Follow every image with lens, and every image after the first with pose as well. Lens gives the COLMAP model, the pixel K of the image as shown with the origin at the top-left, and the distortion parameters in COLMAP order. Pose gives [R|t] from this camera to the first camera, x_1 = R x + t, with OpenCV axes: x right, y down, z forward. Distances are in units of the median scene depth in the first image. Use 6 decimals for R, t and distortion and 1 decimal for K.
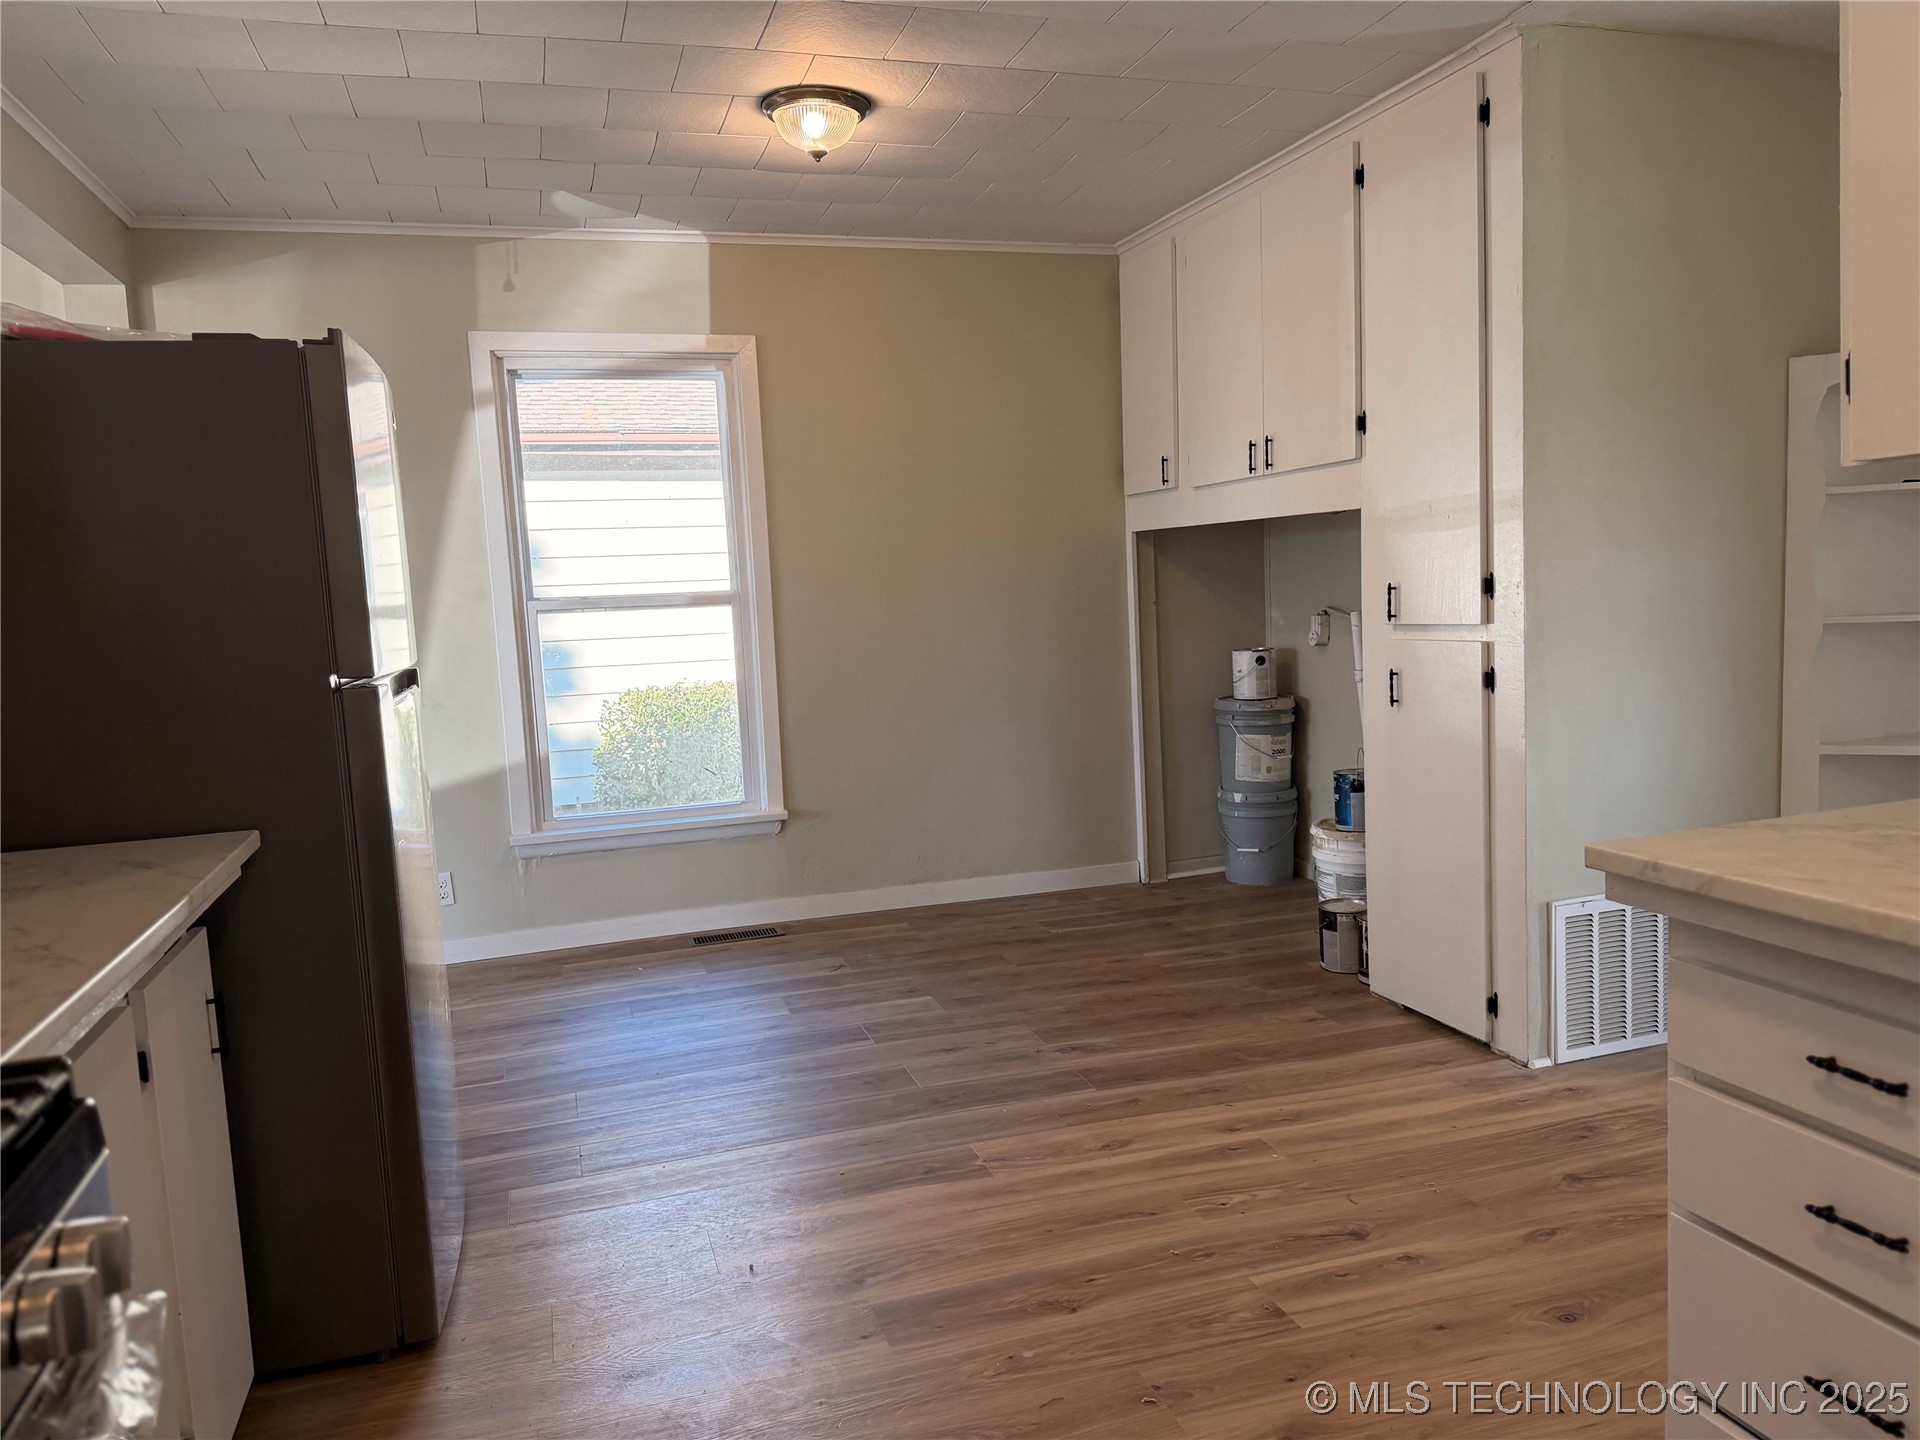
lens RADIAL K [[1356.5, 0, 960.0], [0, 1356.5, 720.0], [0, 0, 1]] dist [0.104101, -0.163739]
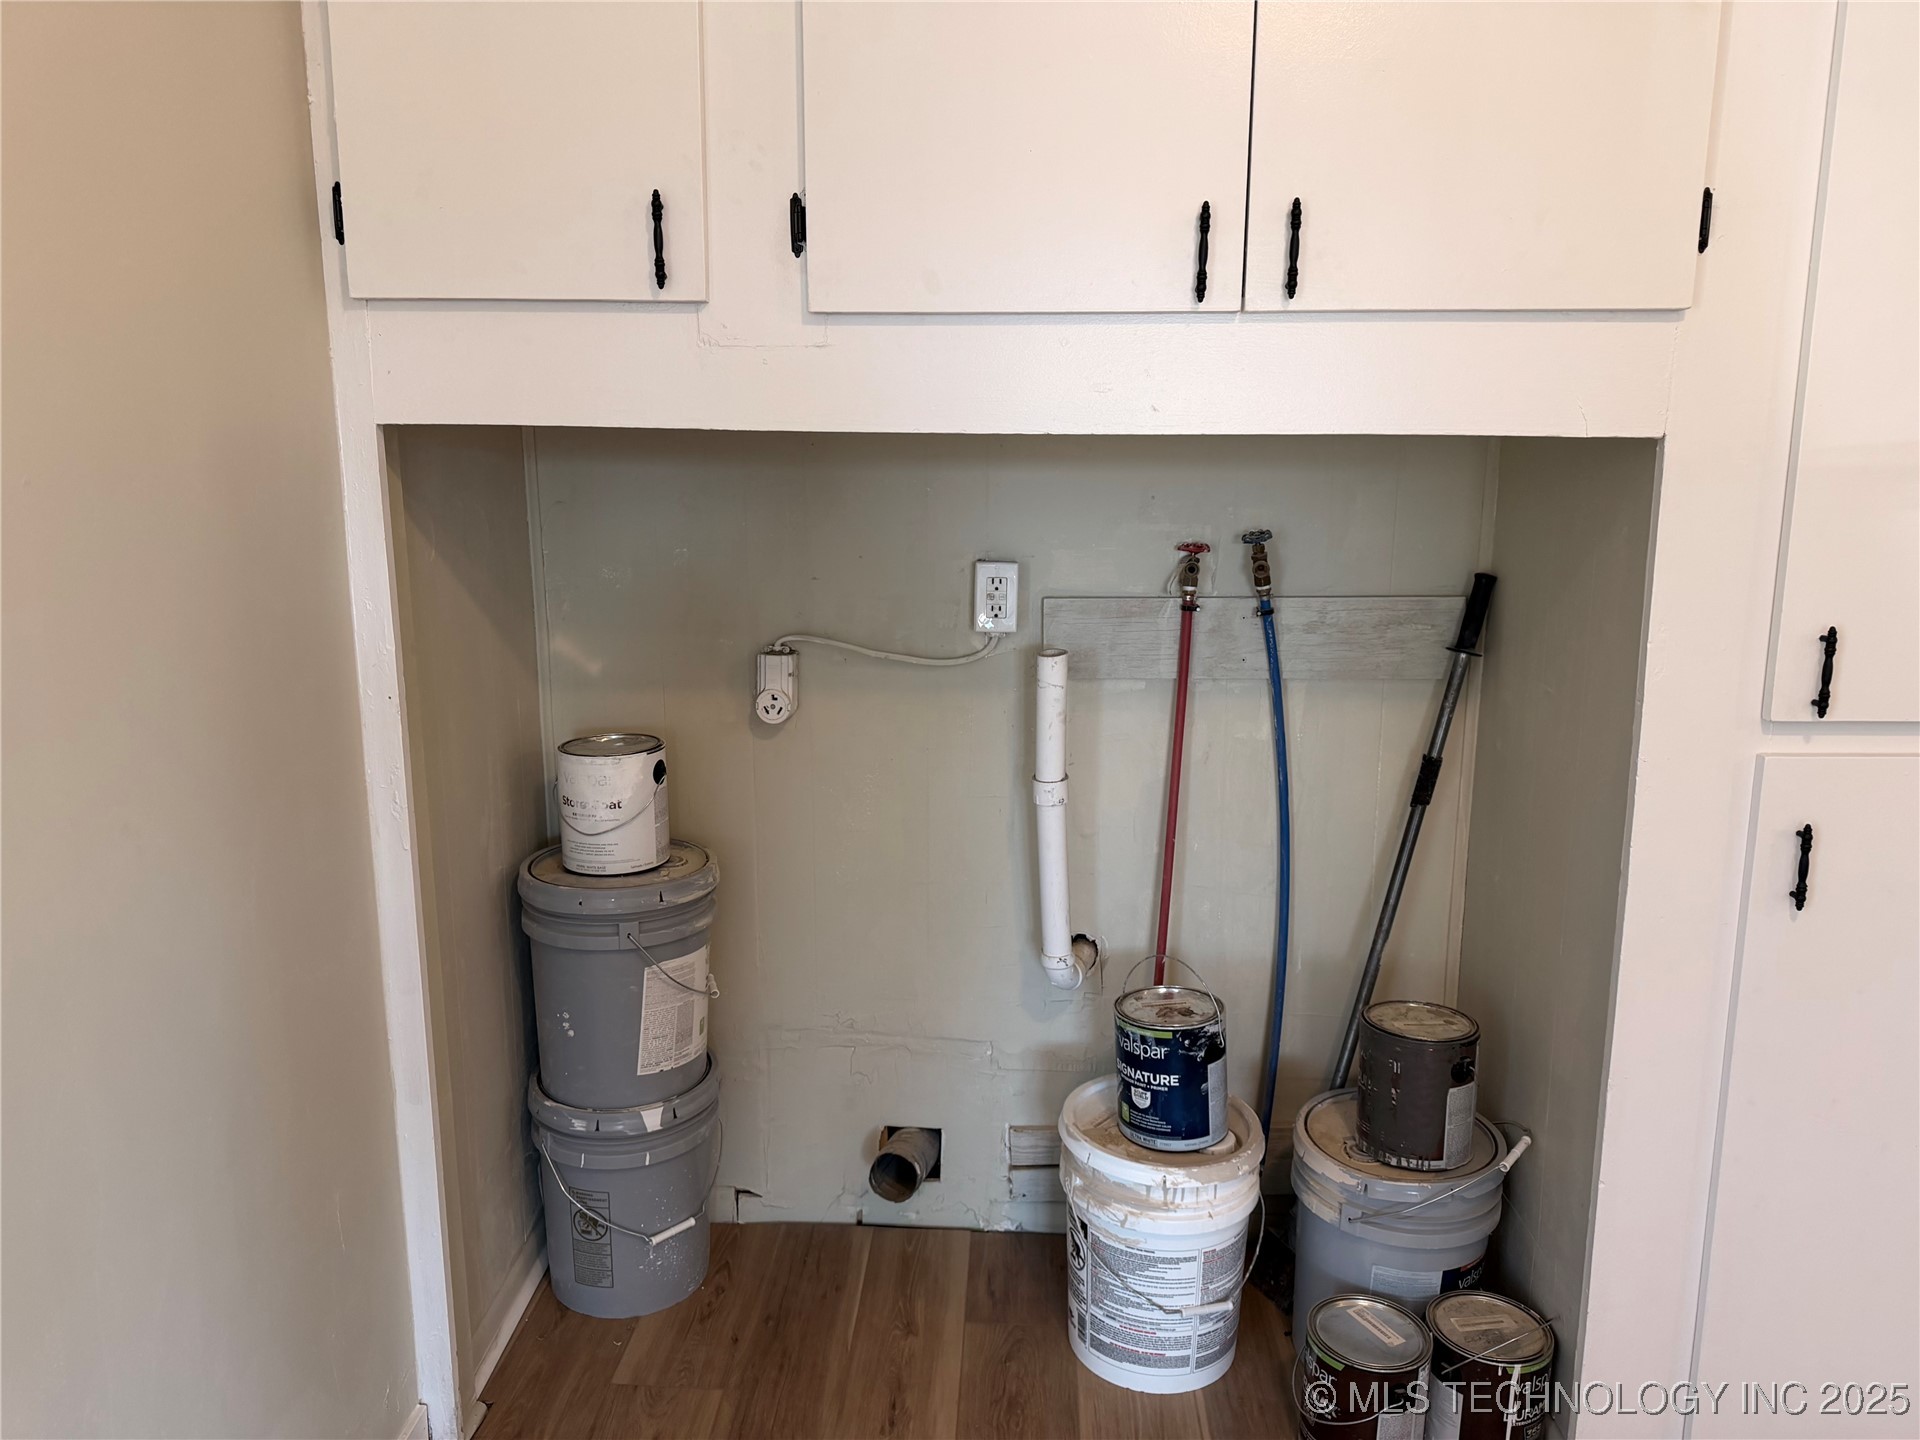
lens RADIAL K [[1356.5, 0, 960.0], [0, 1356.5, 720.0], [0, 0, 1]] dist [0.104101, -0.163739]
pose [[0.354120, -0.129477, 0.926194, -0.125525], [0.075584, 0.991092, 0.109650, -0.099365], [-0.932141, 0.031176, 0.360752, 0.791740]]
